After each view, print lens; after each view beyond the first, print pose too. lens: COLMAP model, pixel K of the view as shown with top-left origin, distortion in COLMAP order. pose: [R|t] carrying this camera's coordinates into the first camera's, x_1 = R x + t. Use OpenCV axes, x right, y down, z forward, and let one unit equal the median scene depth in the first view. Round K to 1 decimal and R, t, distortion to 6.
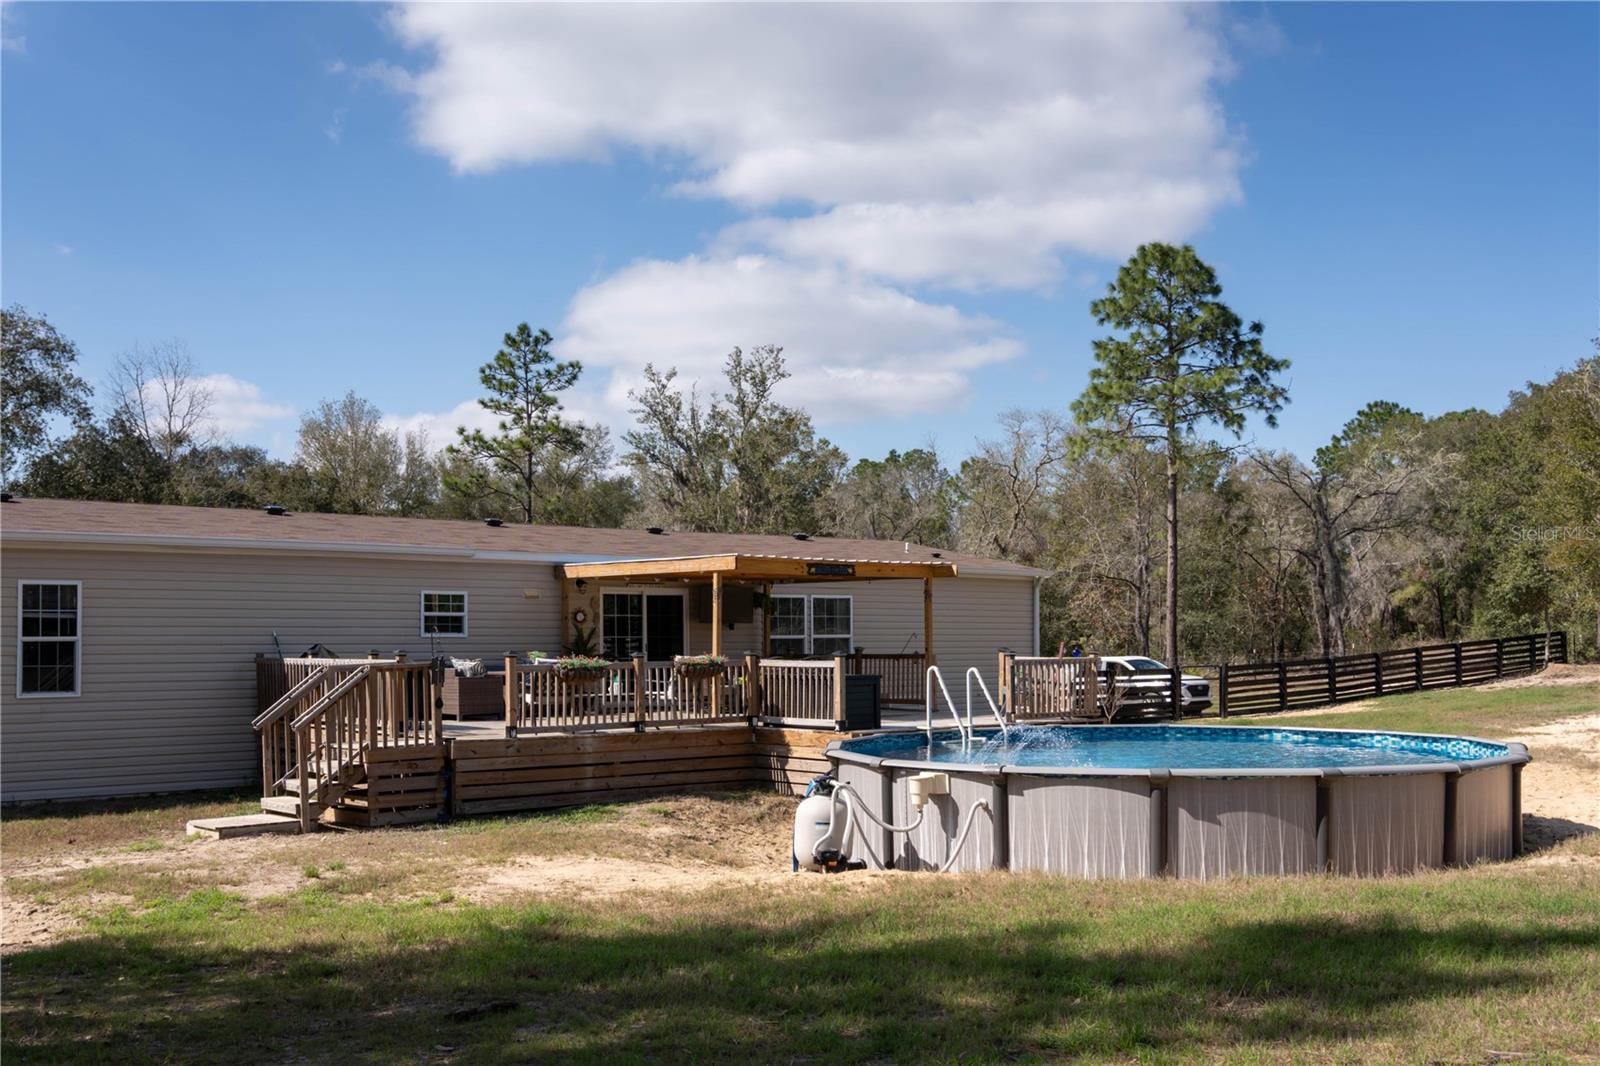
lens RADIAL K [[1559.4, 0, 802.0], [0, 1559.4, 541.0], [0, 0, 1]] dist [-0.009346, 0.000000]
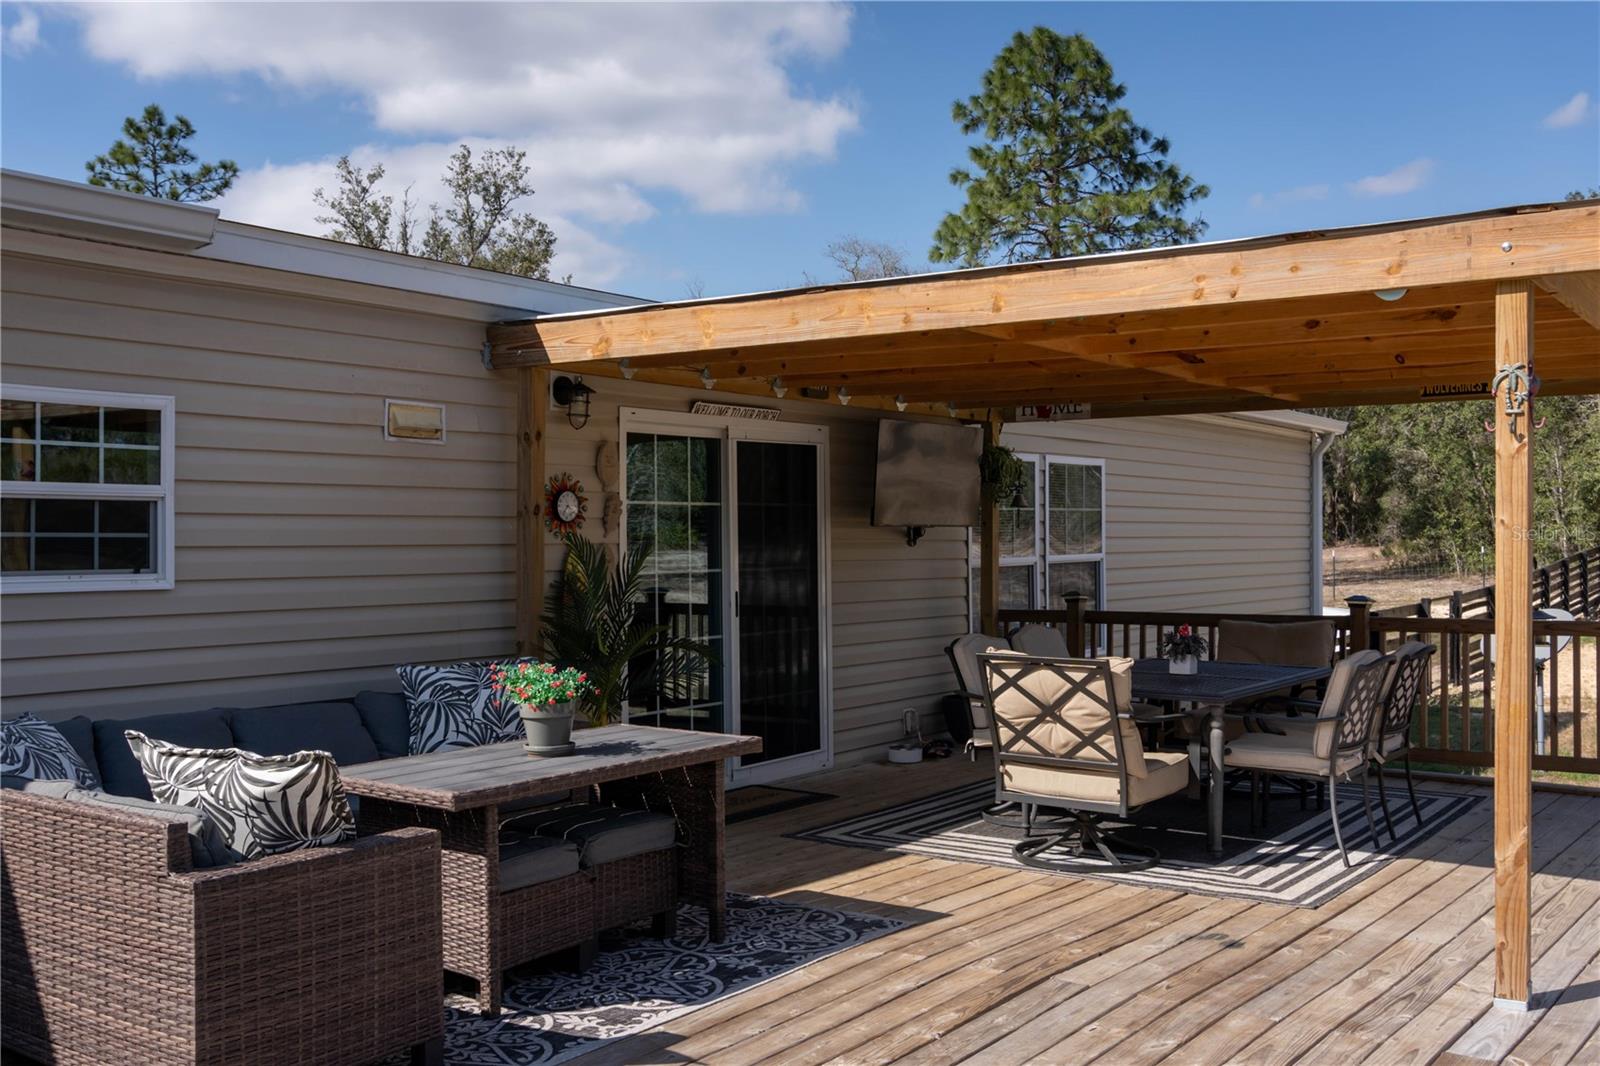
lens RADIAL K [[1547.0, 0, 813.4], [0, 1547.0, 431.3], [0, 0, 1]] dist [-0.022064, 0.000000]
pose [[0.969124, 0.015311, 0.246098, -0.106373], [-0.014296, 0.999880, -0.005910, 0.022455], [-0.246159, 0.002210, 0.969227, 0.446565]]
